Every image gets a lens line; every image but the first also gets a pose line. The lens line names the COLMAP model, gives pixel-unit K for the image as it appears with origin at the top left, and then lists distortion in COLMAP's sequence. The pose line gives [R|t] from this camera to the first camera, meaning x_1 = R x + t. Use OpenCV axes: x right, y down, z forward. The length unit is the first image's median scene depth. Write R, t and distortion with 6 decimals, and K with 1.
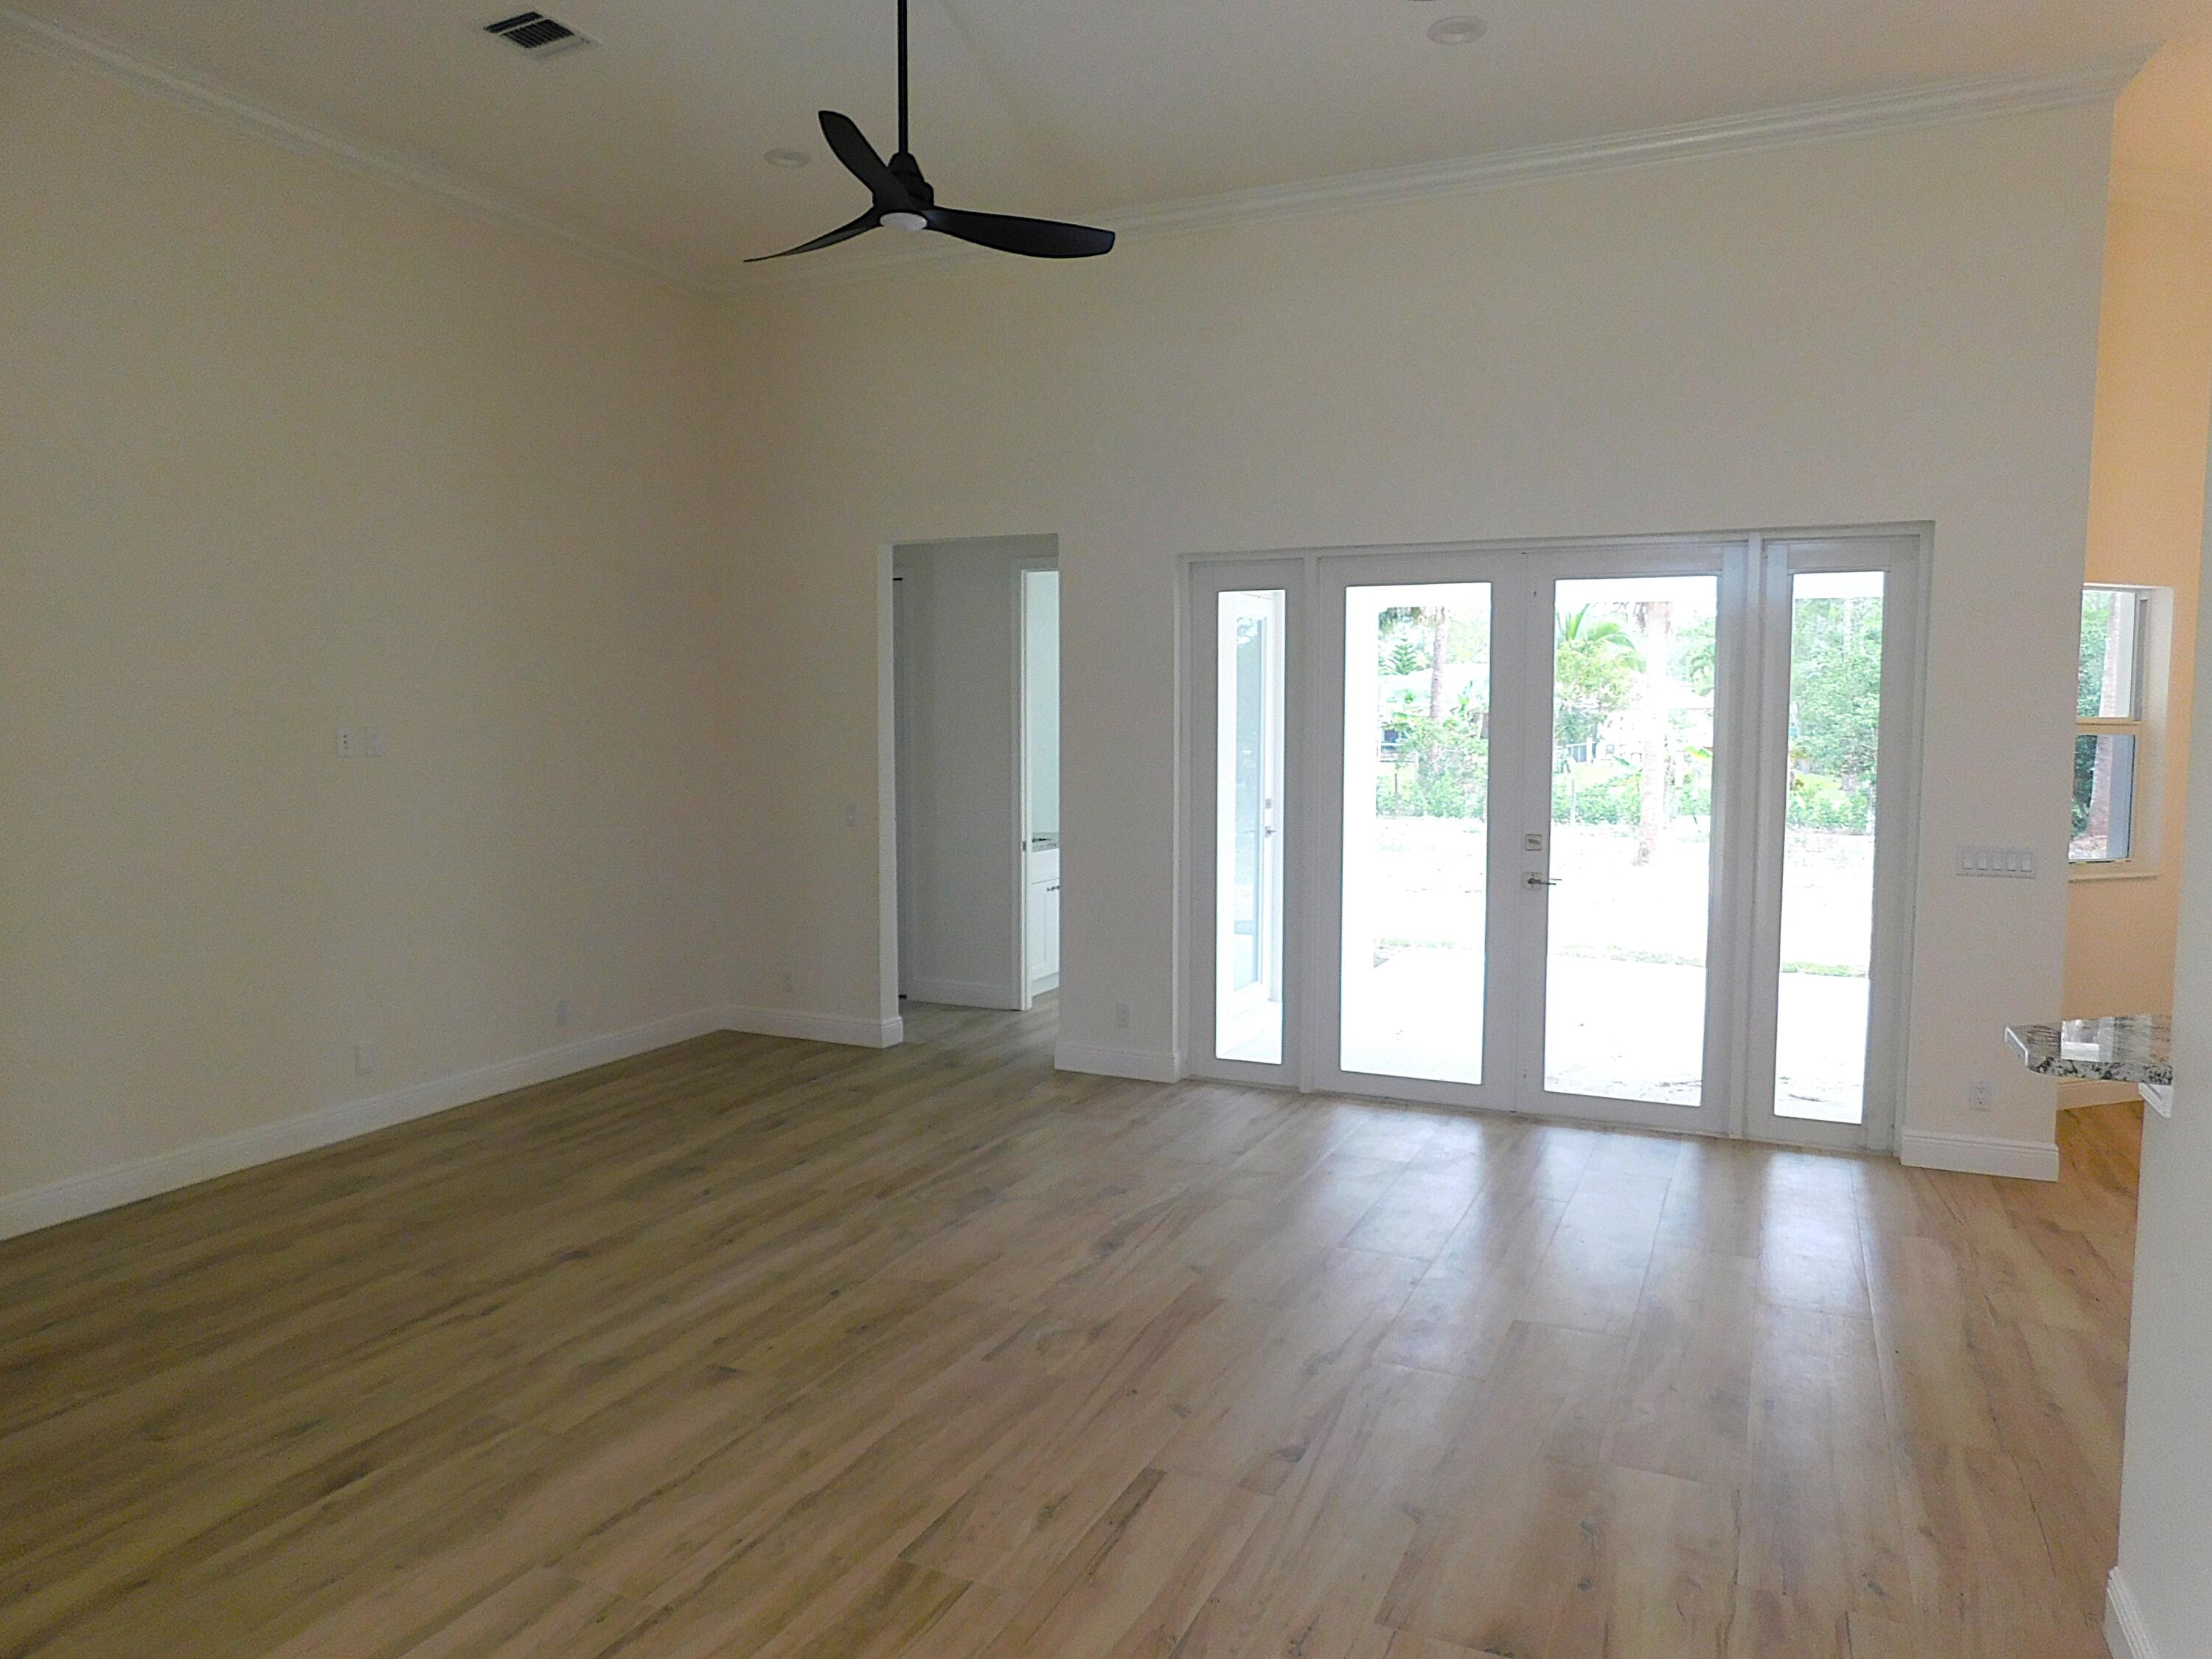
lens RADIAL K [[1468.1, 0, 1114.1], [0, 1468.1, 826.0], [0, 0, 1]] dist [-0.065819, 0.059556]
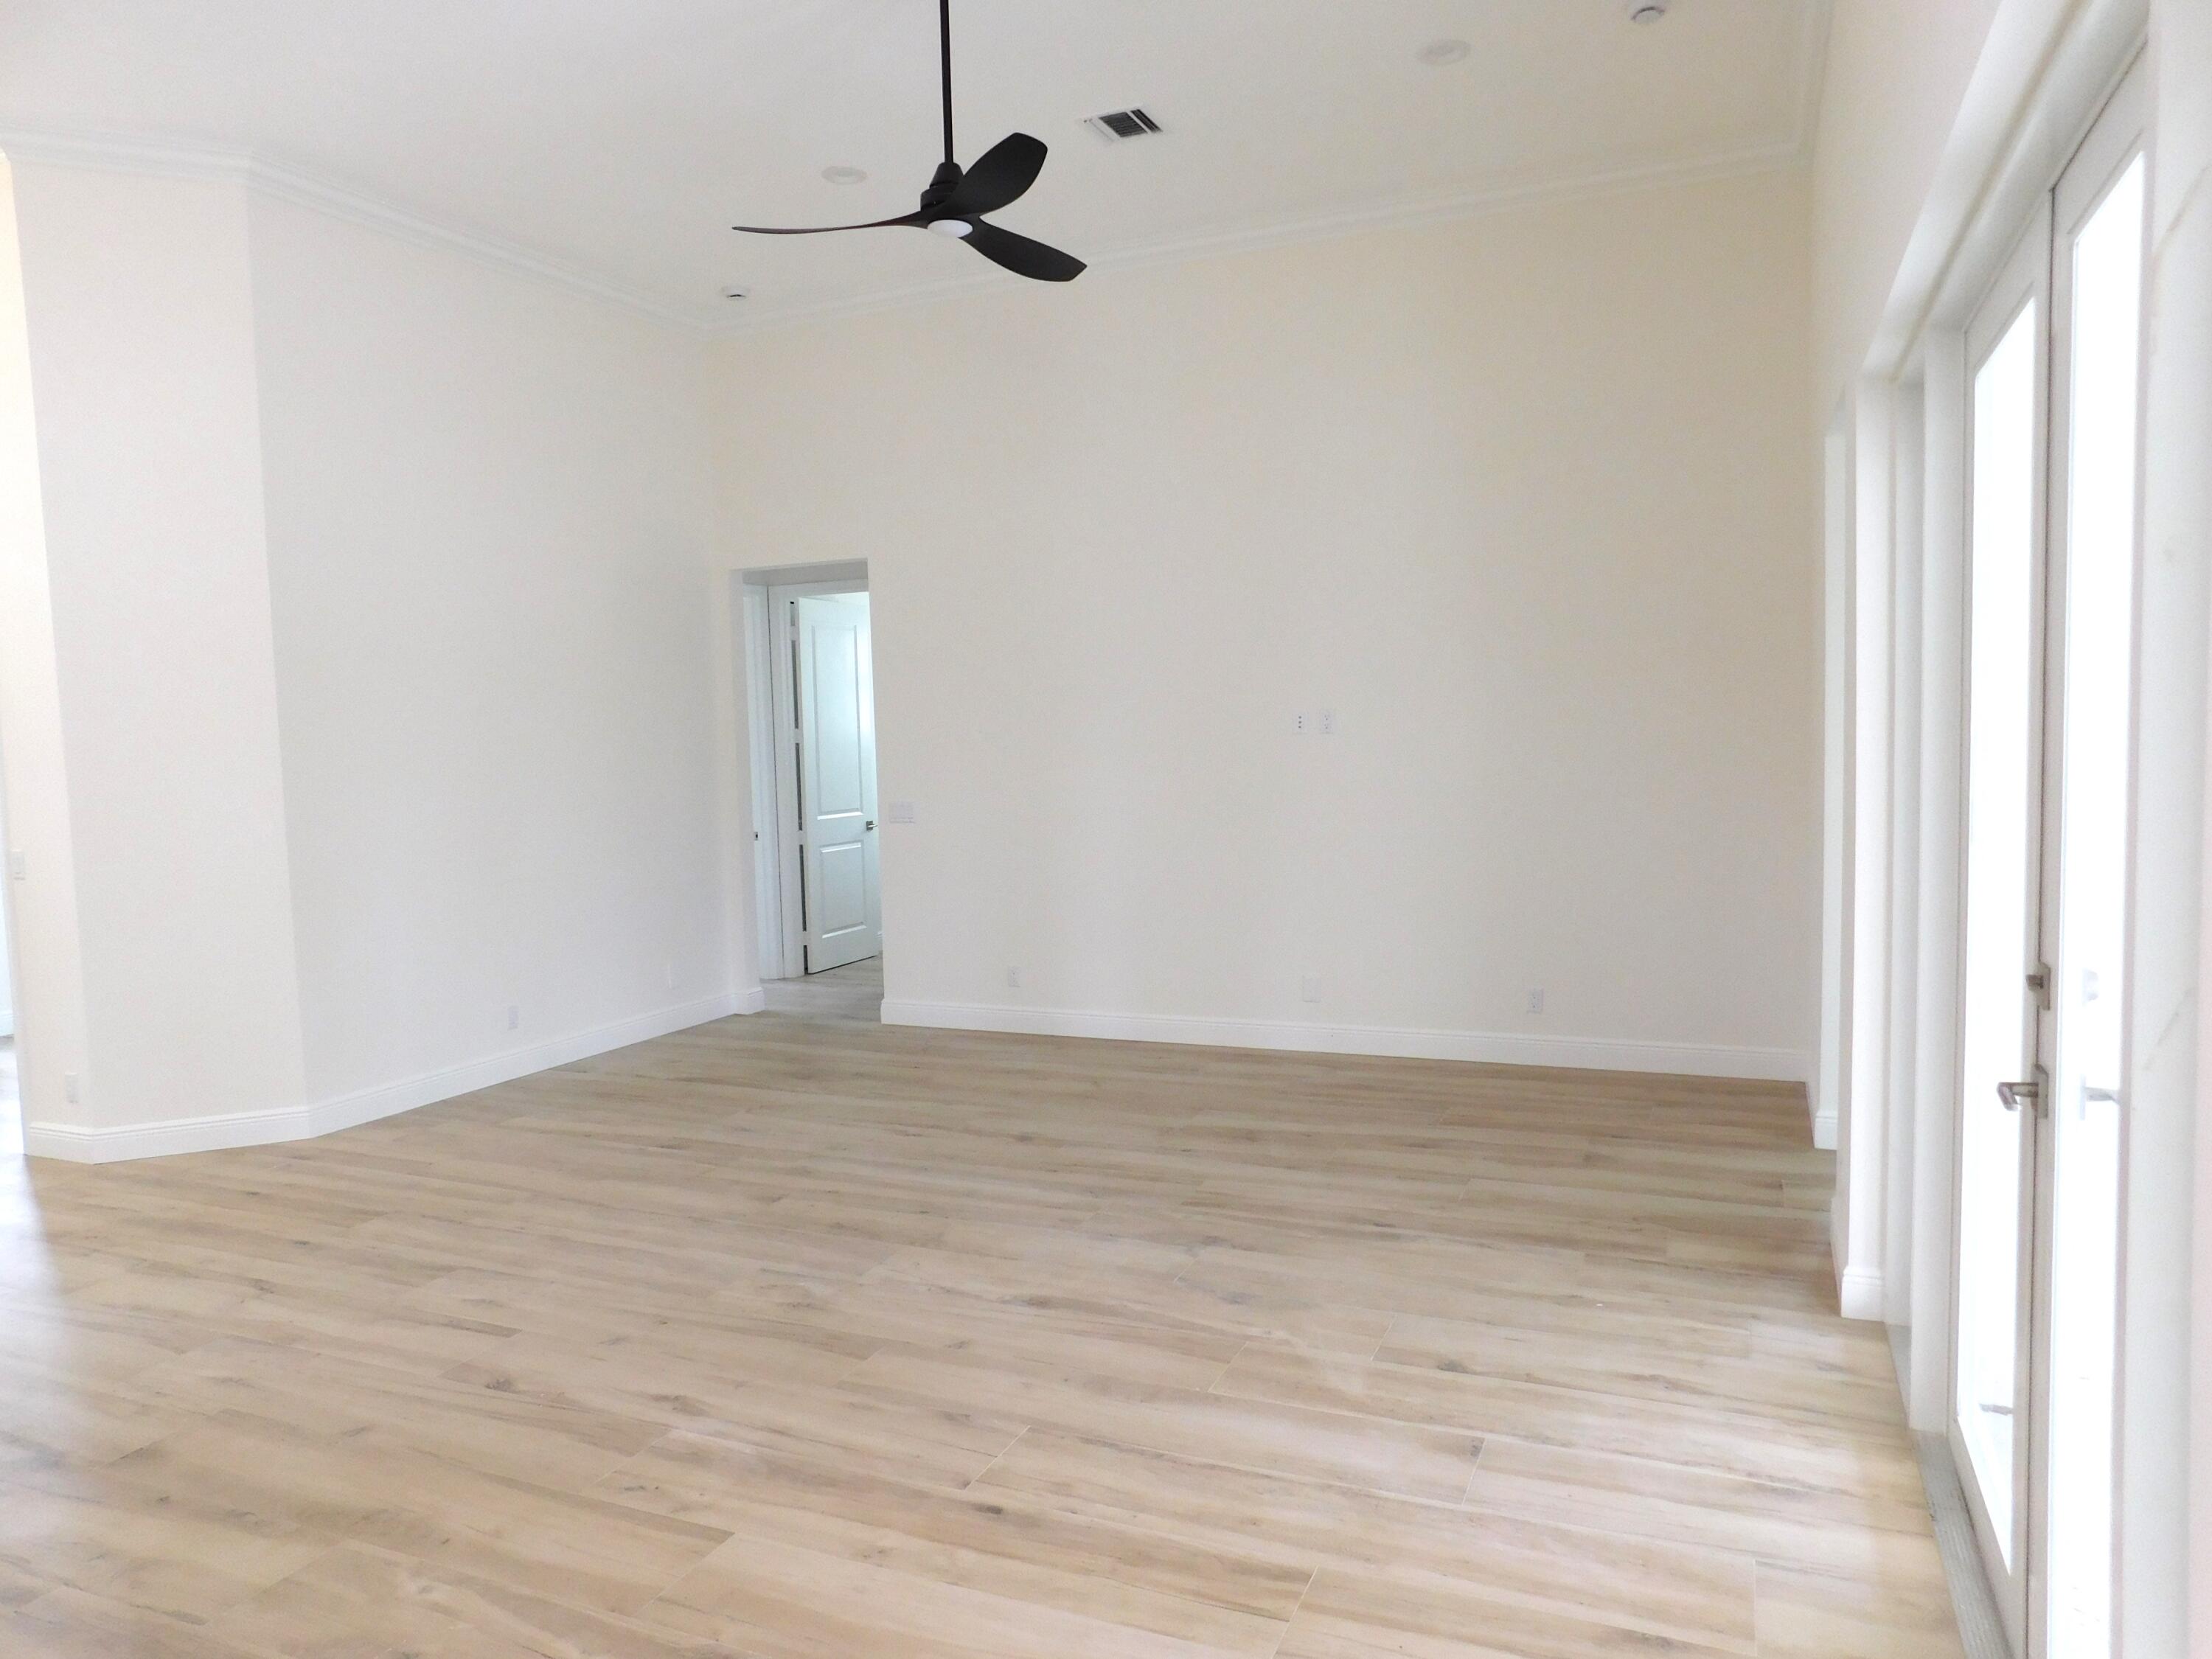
lens RADIAL K [[1468.1, 0, 1114.1], [0, 1468.1, 826.0], [0, 0, 1]] dist [-0.065819, 0.059556]
pose [[0.039044, 0.069201, -0.996838, 0.864889], [-0.050830, 0.996445, 0.067182, -0.059660], [0.997944, 0.048046, 0.042423, 1.010420]]
